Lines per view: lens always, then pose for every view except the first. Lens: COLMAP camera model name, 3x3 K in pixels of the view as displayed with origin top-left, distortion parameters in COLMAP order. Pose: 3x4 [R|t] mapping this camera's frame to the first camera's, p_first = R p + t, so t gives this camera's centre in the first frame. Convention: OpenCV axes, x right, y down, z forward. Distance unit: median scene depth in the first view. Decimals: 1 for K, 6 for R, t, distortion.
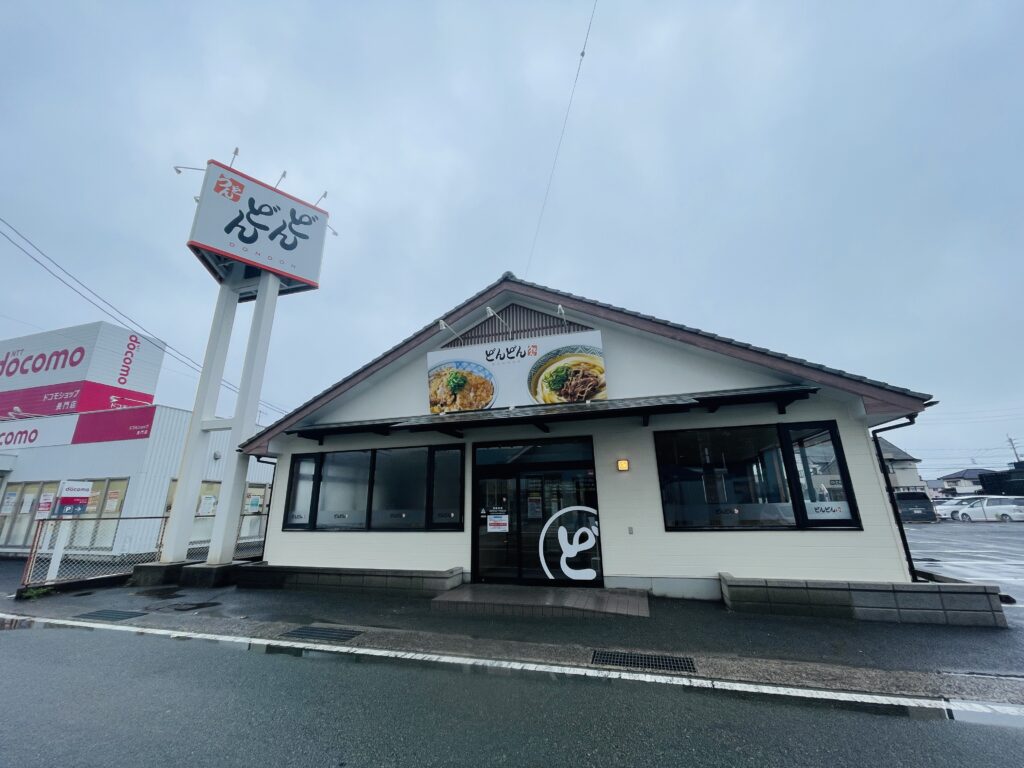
lens RADIAL K [[411.0, 0, 515.8], [0, 411.0, 375.8], [0, 0, 1]] dist [-0.001453, 0.000481]
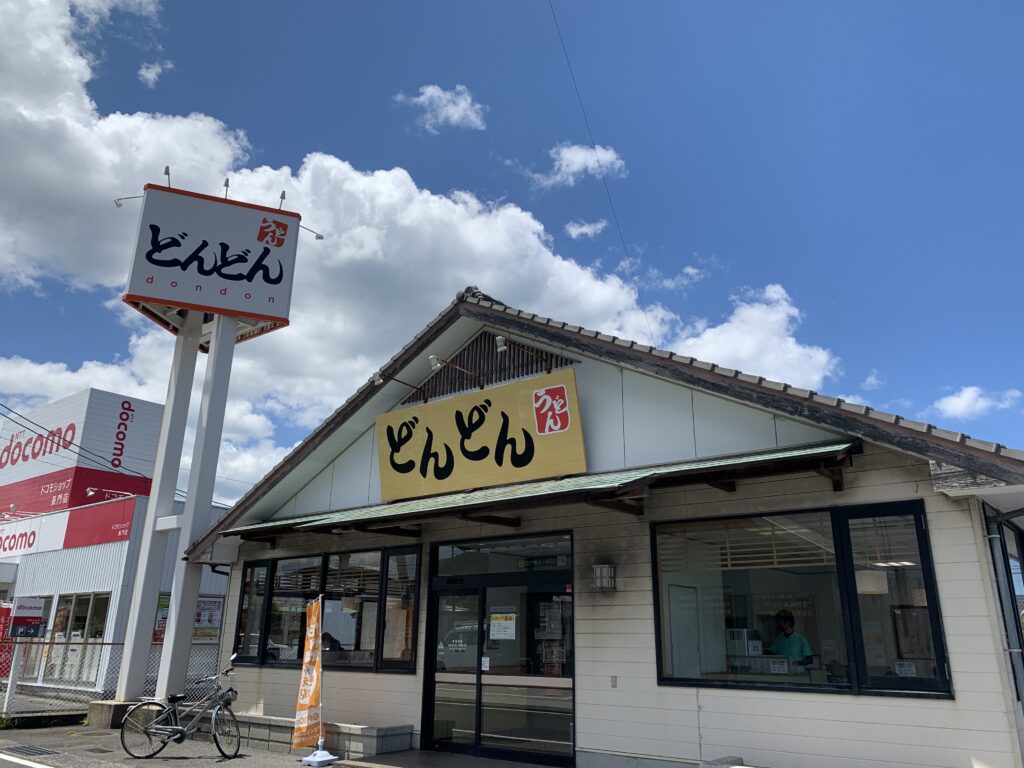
lens RADIAL K [[761.4, 0, 525.2], [0, 761.4, 367.1], [0, 0, 1]] dist [0.025628, -0.030753]
pose [[0.932861, -0.099672, -0.346172, 0.470259], [0.087956, 0.994897, -0.049432, -0.049504], [0.349333, 0.015665, 0.936868, -0.130943]]
